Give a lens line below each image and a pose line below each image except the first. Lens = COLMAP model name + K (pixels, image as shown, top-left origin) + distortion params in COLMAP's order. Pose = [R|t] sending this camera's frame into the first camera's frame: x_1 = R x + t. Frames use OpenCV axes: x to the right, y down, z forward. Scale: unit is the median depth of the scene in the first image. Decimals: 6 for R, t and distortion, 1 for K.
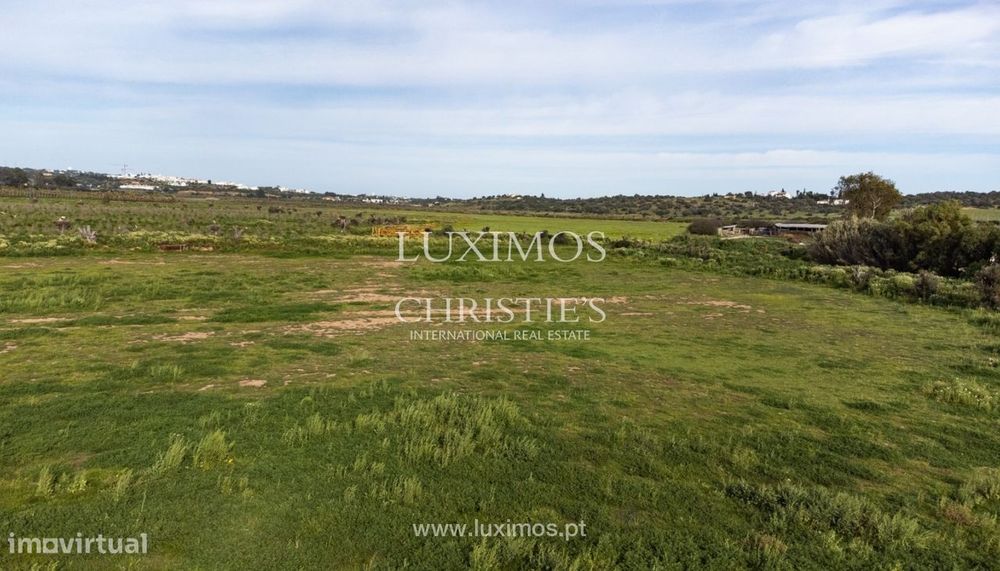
lens RADIAL K [[730.5, 0, 499.8], [0, 730.5, 302.5], [0, 0, 1]] dist [0.281273, -0.245489]
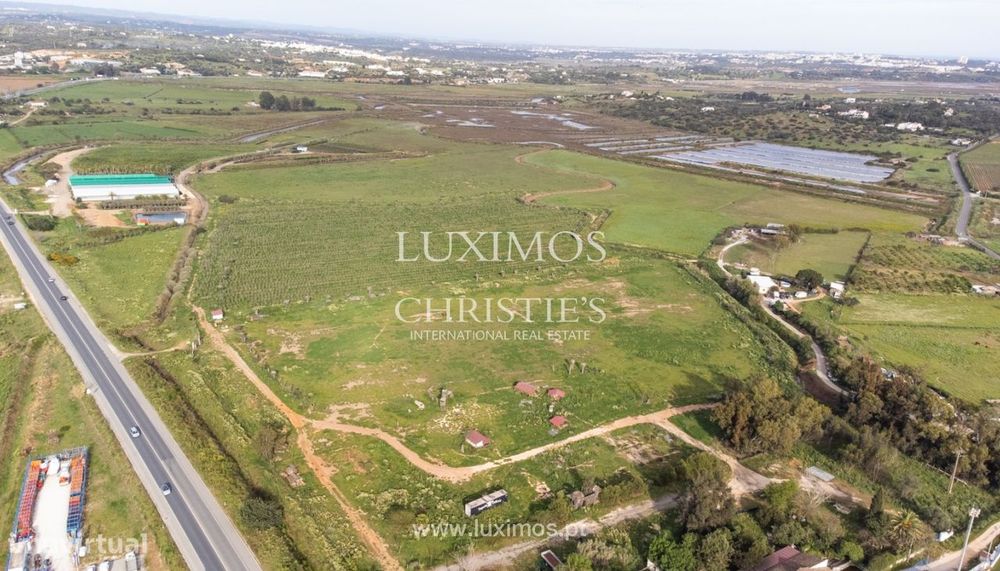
lens RADIAL K [[730.5, 0, 499.8], [0, 730.5, 302.5], [0, 0, 1]] dist [0.281273, -0.245489]
pose [[0.991414, 0.054246, -0.118976, -0.032102], [-0.029589, 0.979357, 0.199963, -0.078263], [0.127367, -0.194725, 0.972553, -0.327784]]
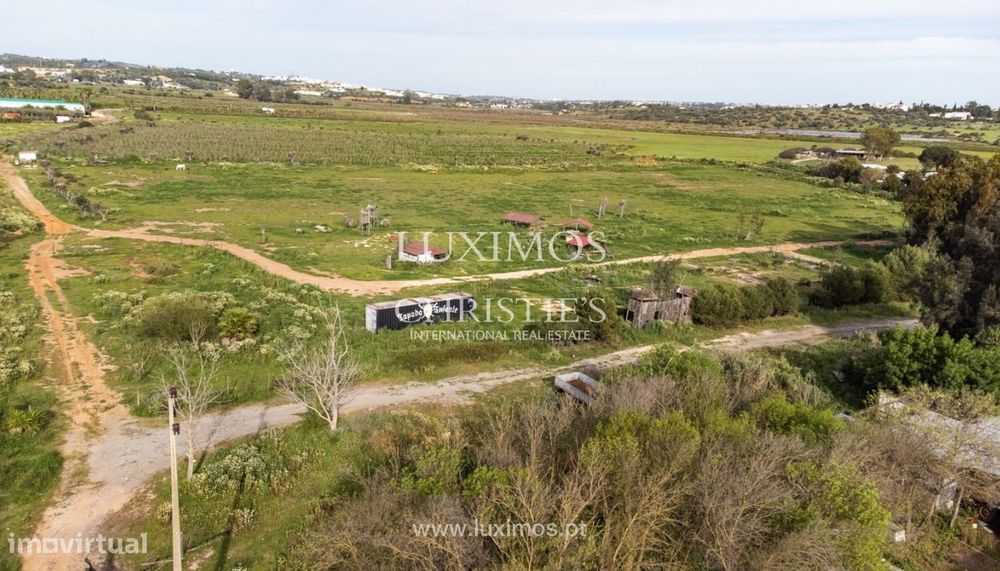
lens RADIAL K [[730.5, 0, 499.8], [0, 730.5, 302.5], [0, 0, 1]] dist [0.281273, -0.245489]
pose [[0.990500, 0.049306, -0.128368, -0.037938], [-0.032365, 0.990872, 0.130861, 0.008689], [0.133648, -0.125463, 0.983055, -0.214686]]
